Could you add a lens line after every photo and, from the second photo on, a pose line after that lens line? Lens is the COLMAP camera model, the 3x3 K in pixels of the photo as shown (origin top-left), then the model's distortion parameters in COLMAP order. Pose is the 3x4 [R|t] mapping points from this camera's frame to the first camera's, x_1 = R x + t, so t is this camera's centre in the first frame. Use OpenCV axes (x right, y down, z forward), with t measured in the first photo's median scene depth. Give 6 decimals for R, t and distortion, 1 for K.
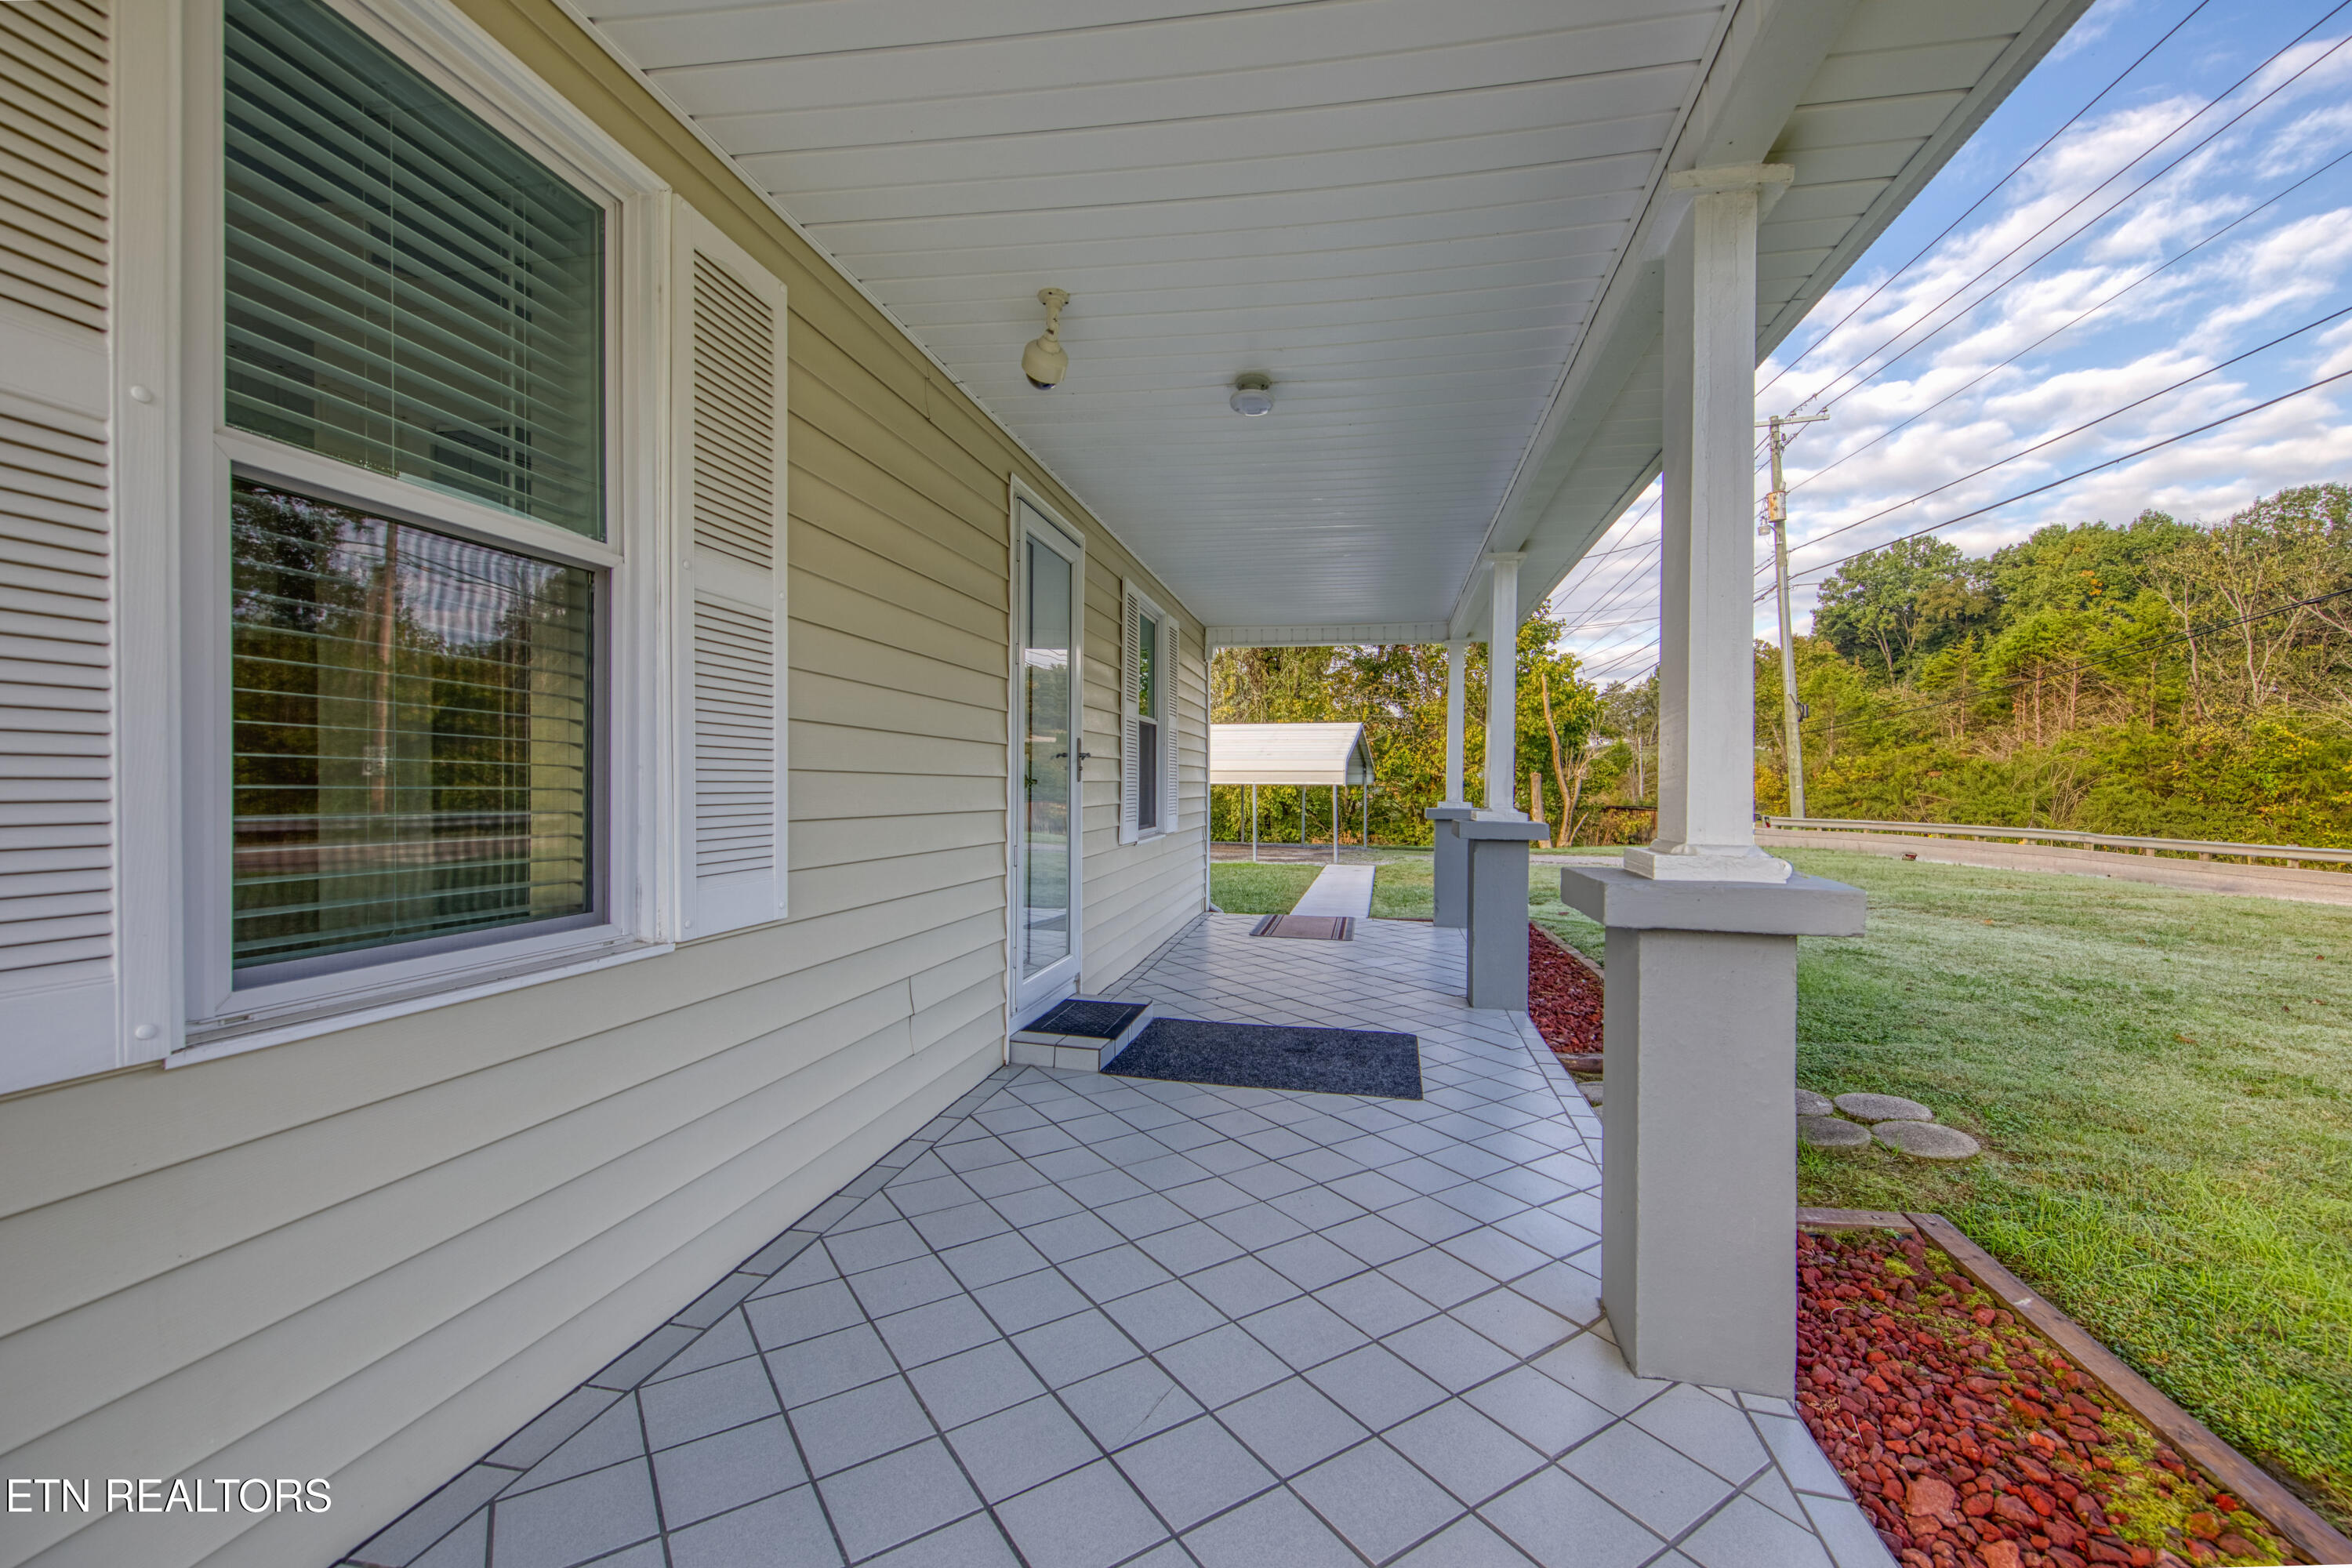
lens RADIAL K [[973.2, 0, 1176.0], [0, 973.2, 784.0], [0, 0, 1]] dist [-0.000334, -0.000036]
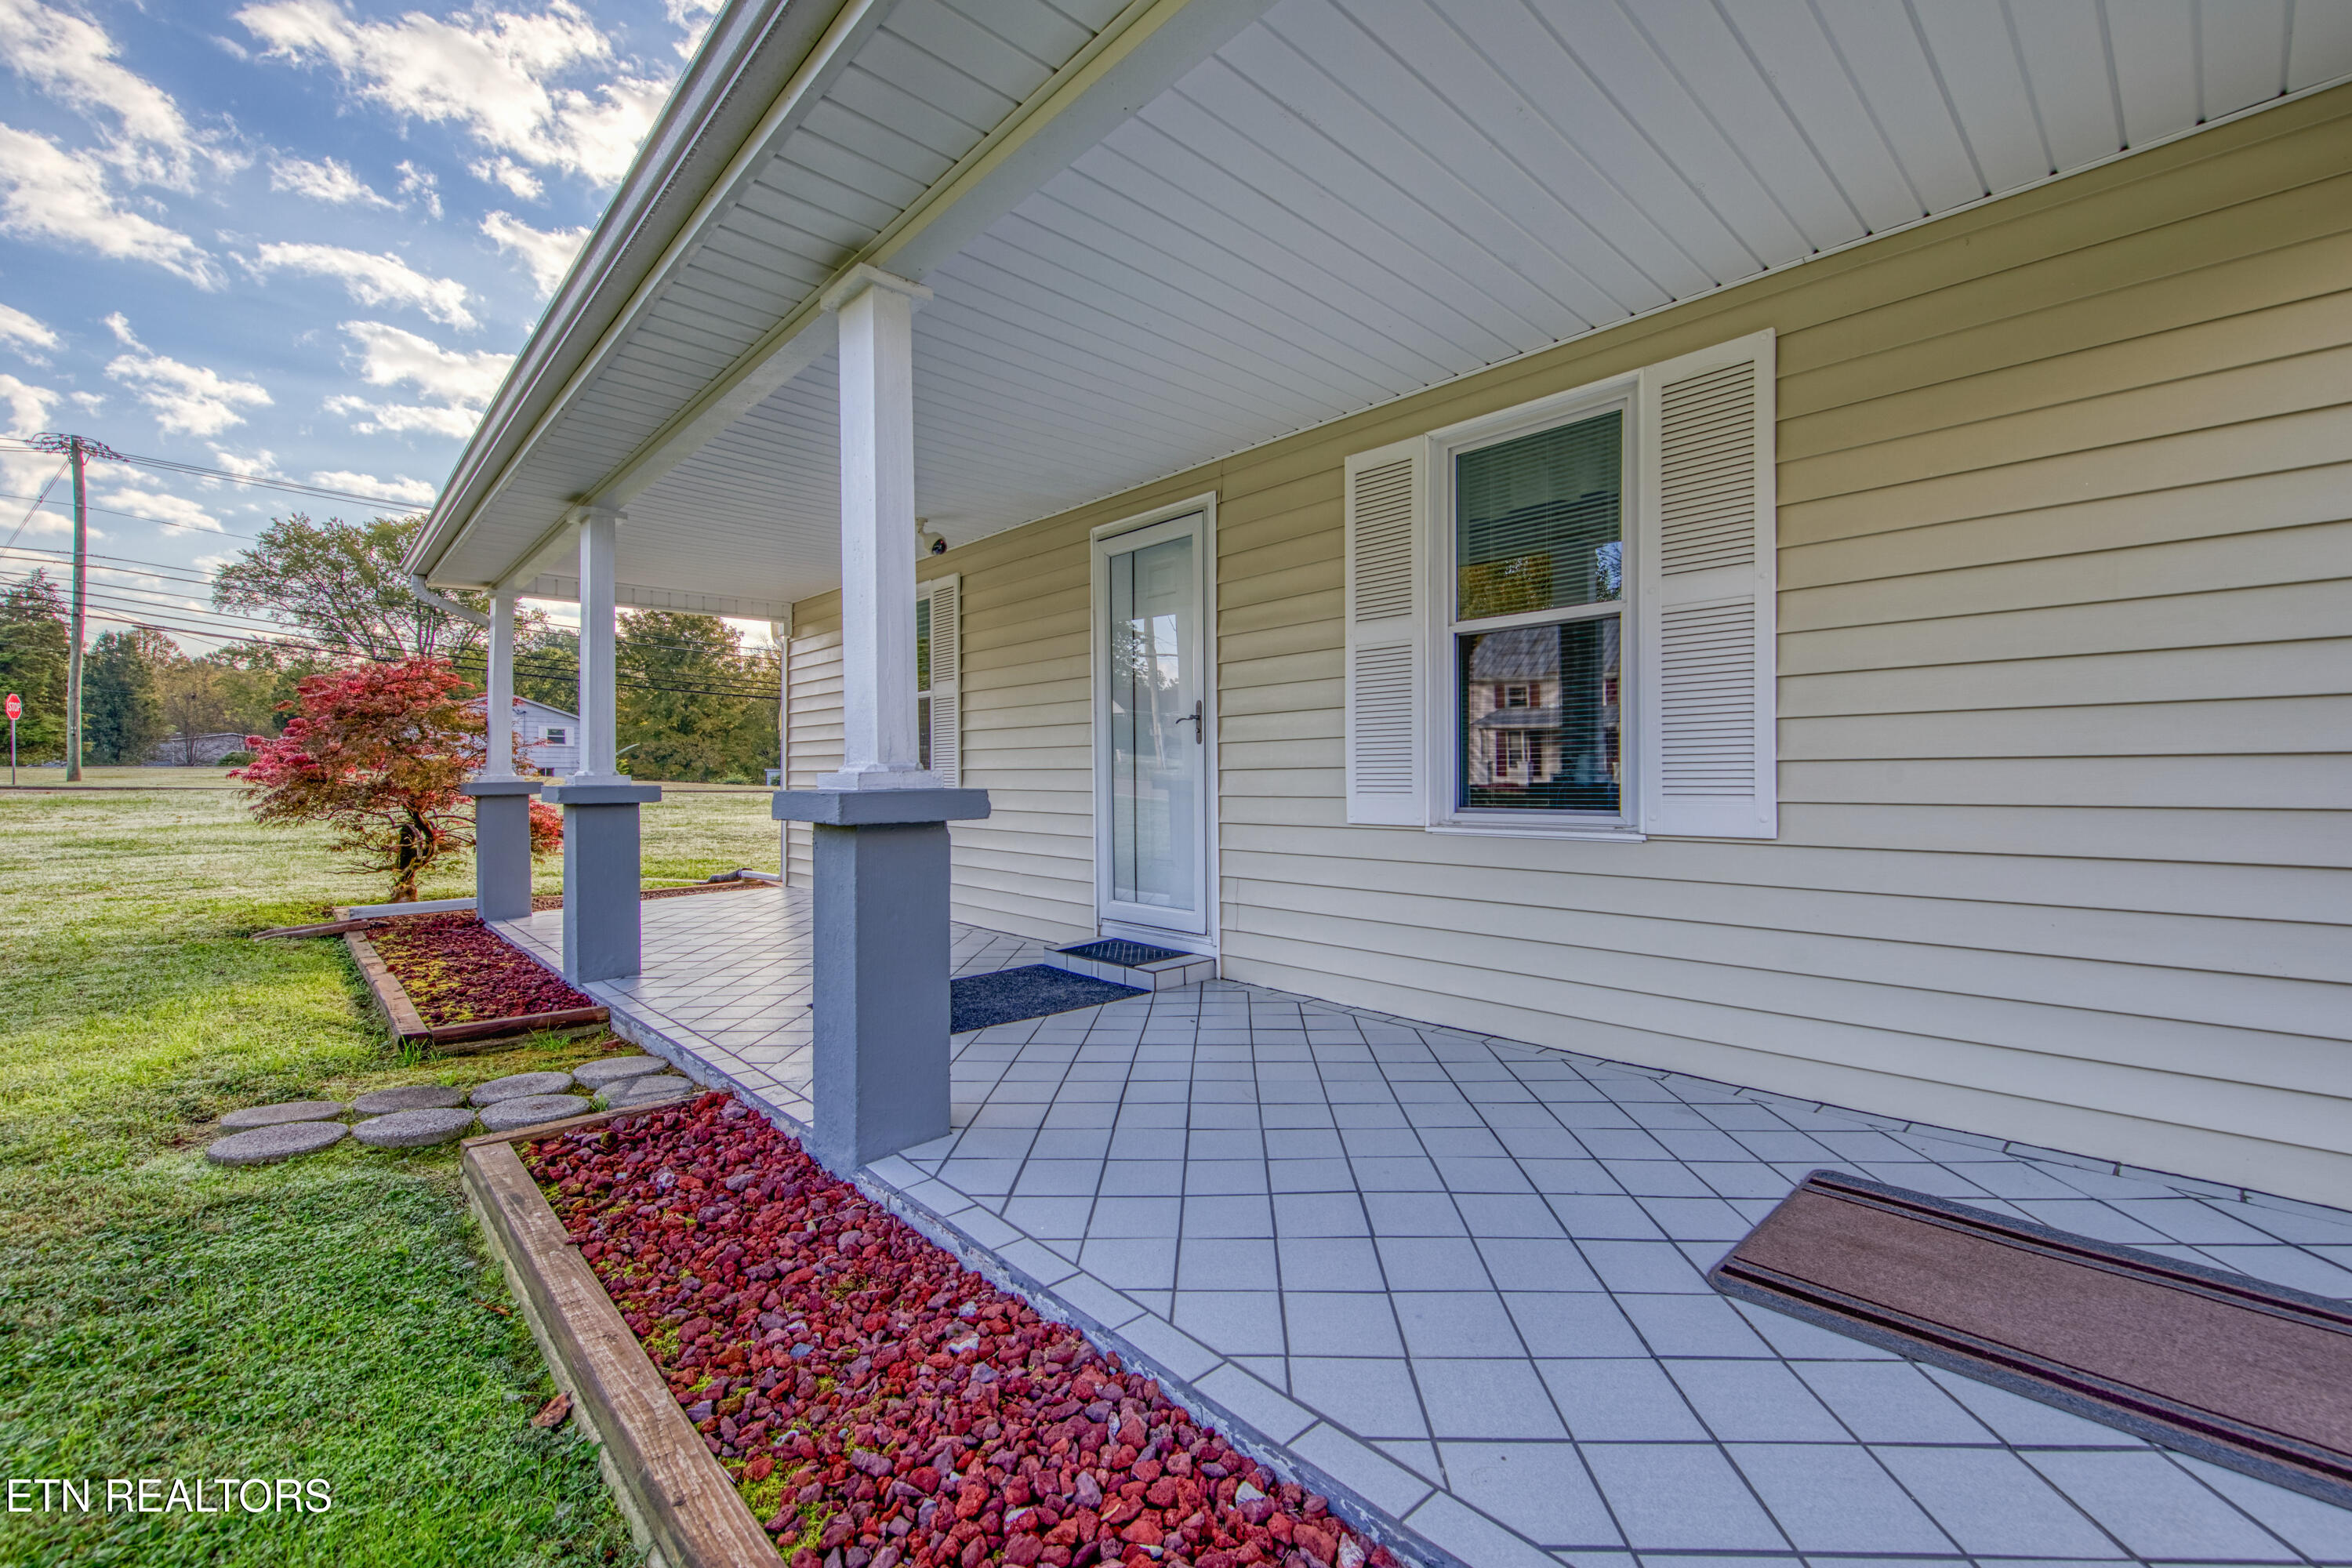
lens RADIAL K [[975.8, 0, 1176.0], [0, 975.8, 784.0], [0, 0, 1]] dist [-0.000308, -0.000031]
pose [[-0.564841, -0.000866, -0.825200, 1.086149], [0.000608, 0.999999, -0.001466, 0.073823], [0.825200, -0.001330, -0.564839, 1.099401]]
